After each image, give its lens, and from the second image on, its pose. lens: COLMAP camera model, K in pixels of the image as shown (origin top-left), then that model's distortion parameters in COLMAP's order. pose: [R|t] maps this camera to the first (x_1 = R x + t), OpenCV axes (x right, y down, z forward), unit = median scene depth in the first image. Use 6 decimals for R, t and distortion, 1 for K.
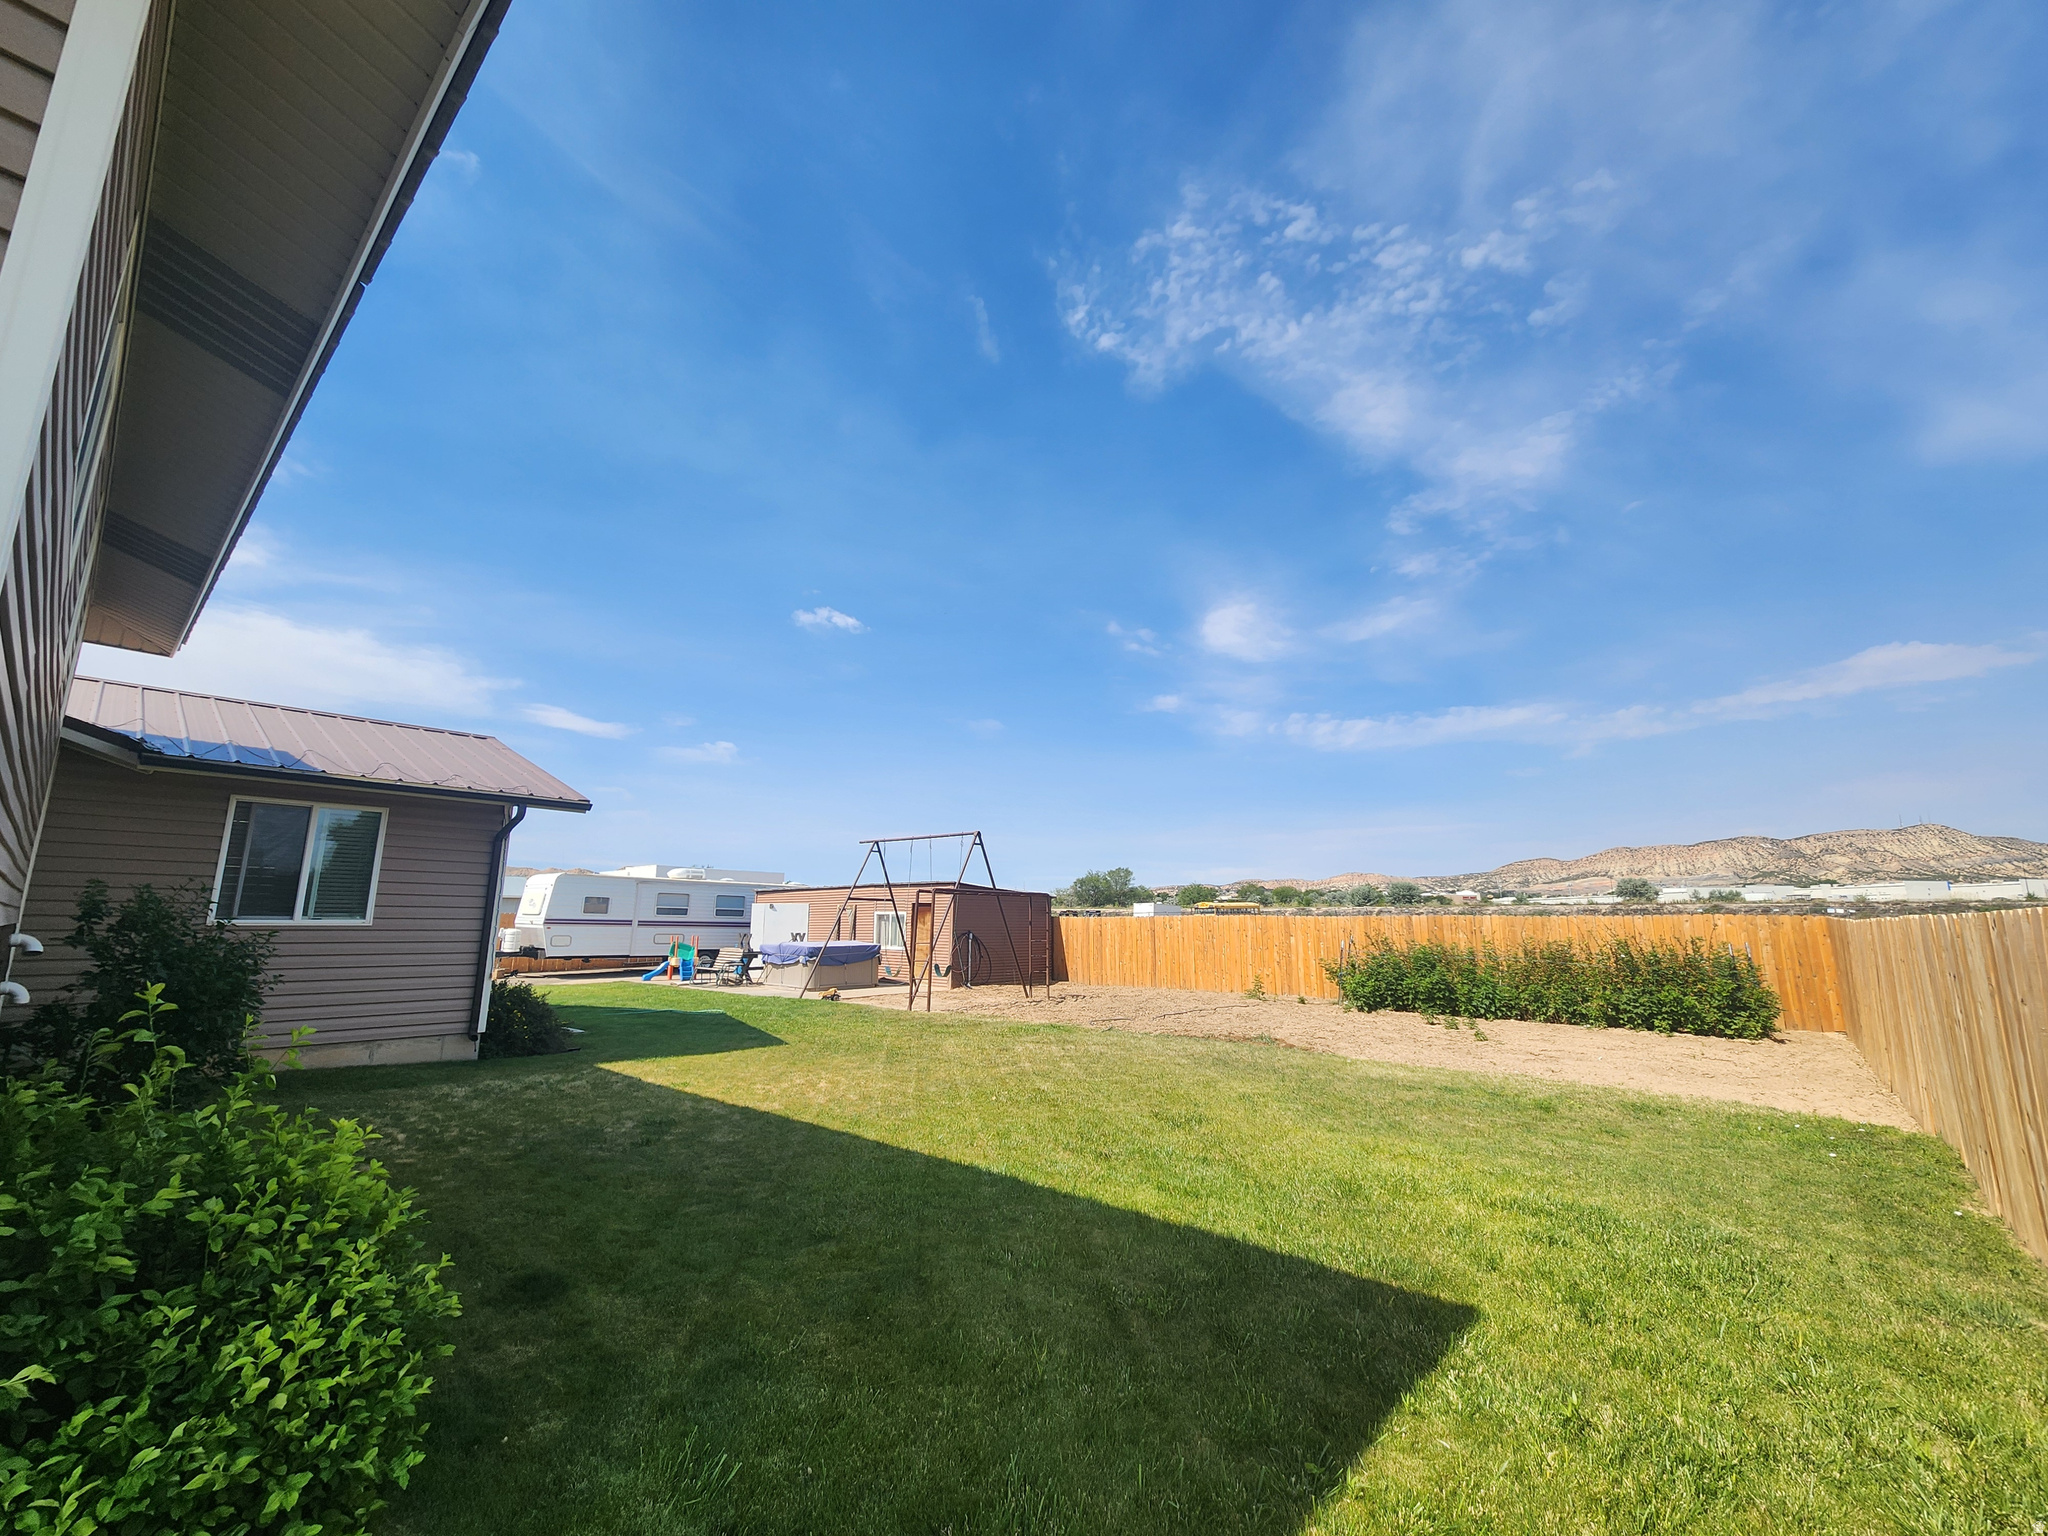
lens RADIAL K [[834.3, 0, 1040.0], [0, 834.3, 769.9], [0, 0, 1]] dist [0.000199, -0.000644]
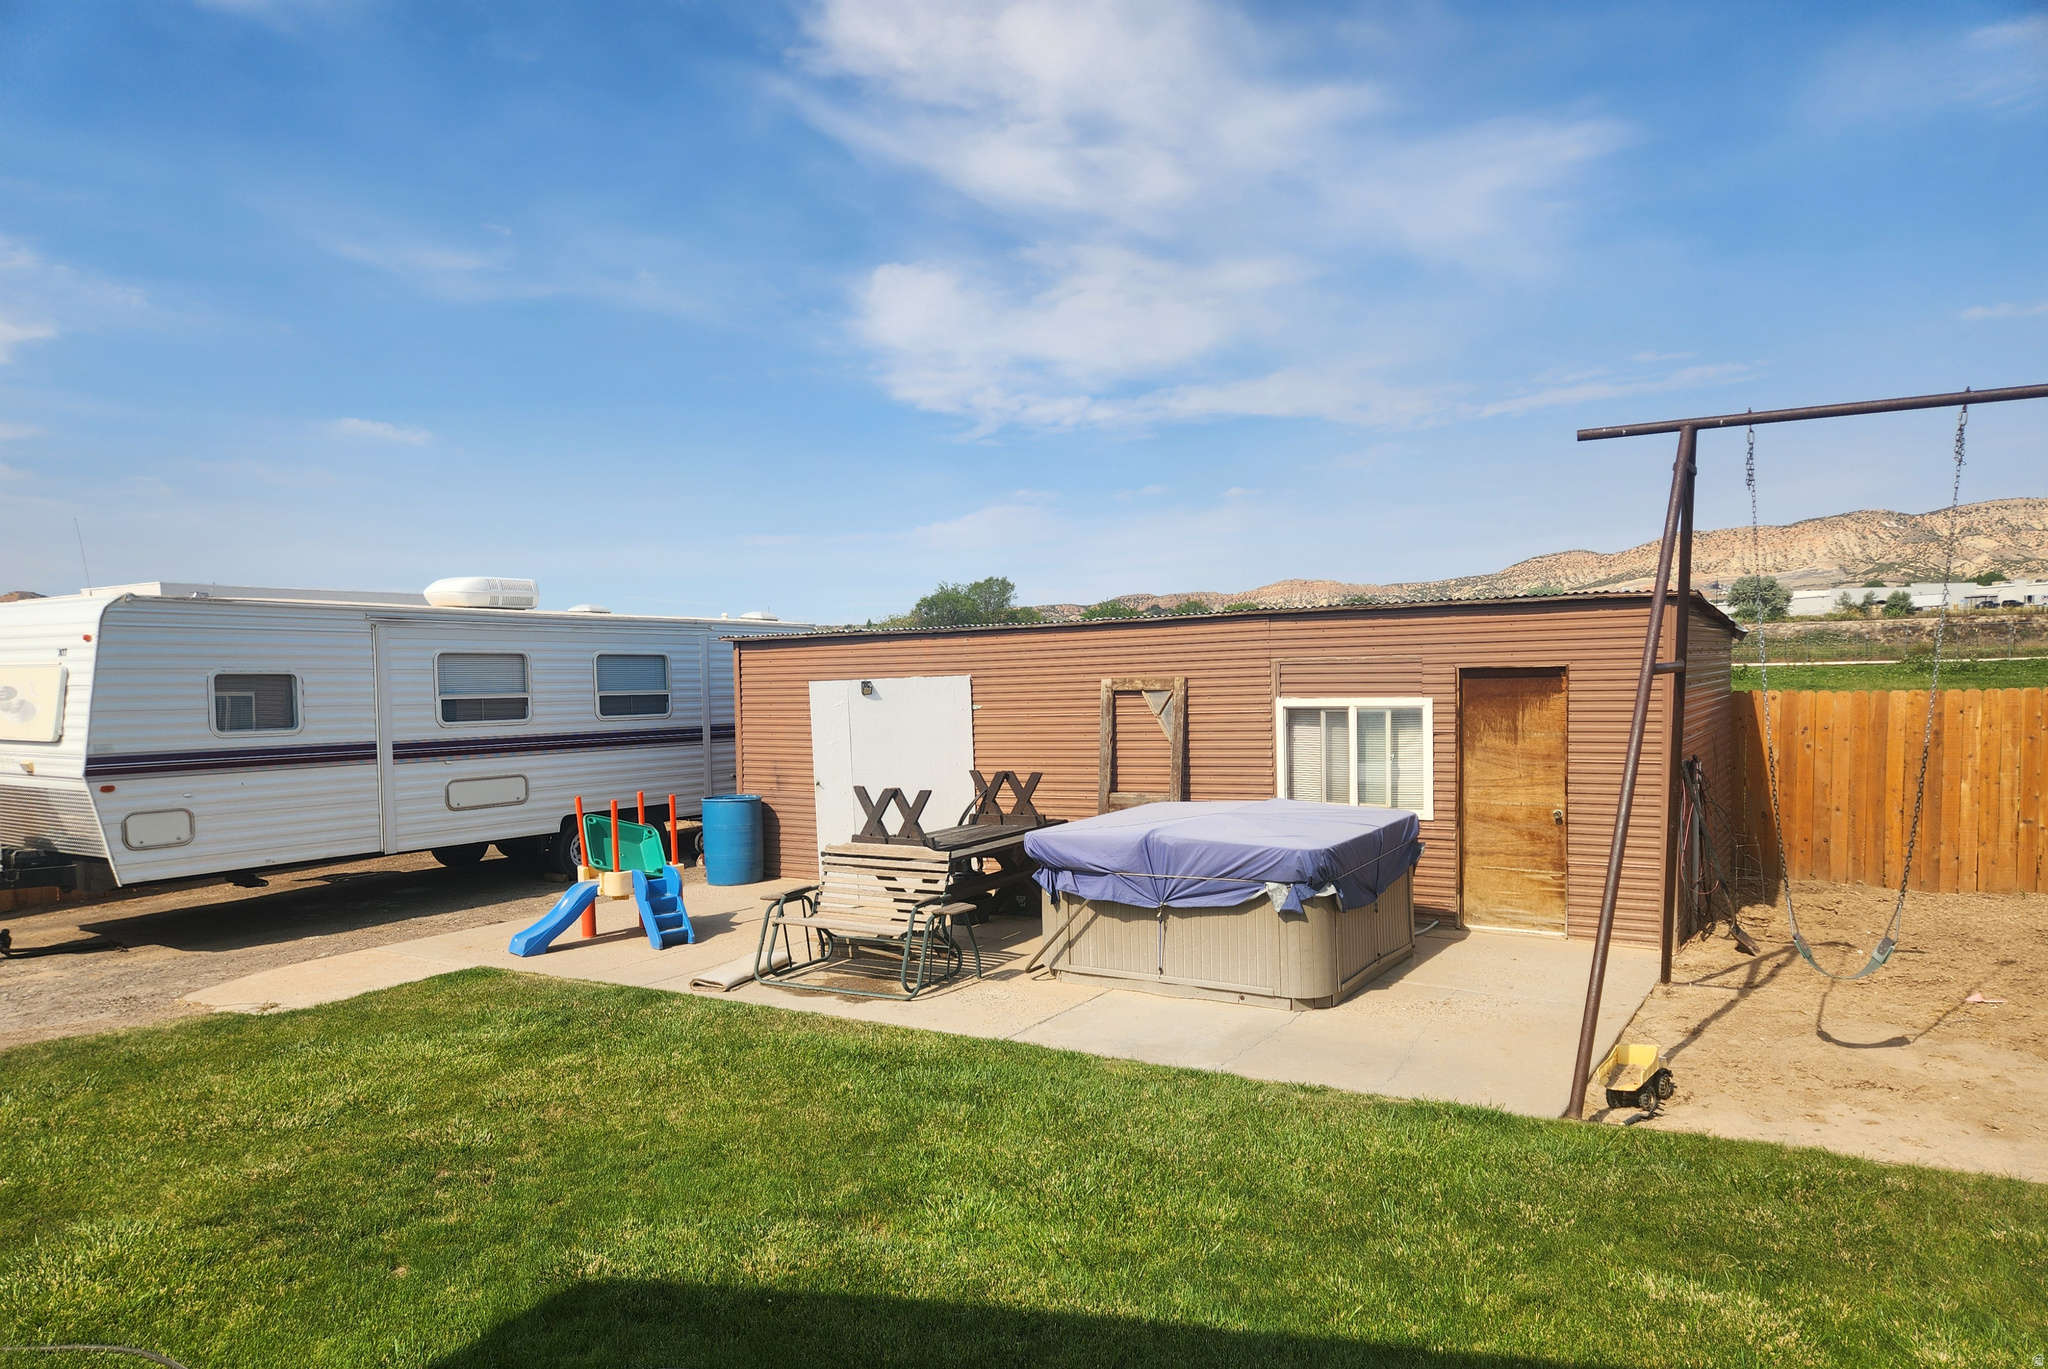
lens RADIAL K [[1403.8, 0, 1009.7], [0, 1403.8, 684.6], [0, 0, 1]] dist [0.011790, 0.002203]
pose [[0.986982, -0.033892, 0.157217, -0.325617], [0.003427, 0.981753, 0.190129, 0.058347], [-0.160792, -0.187115, 0.969089, 0.445611]]
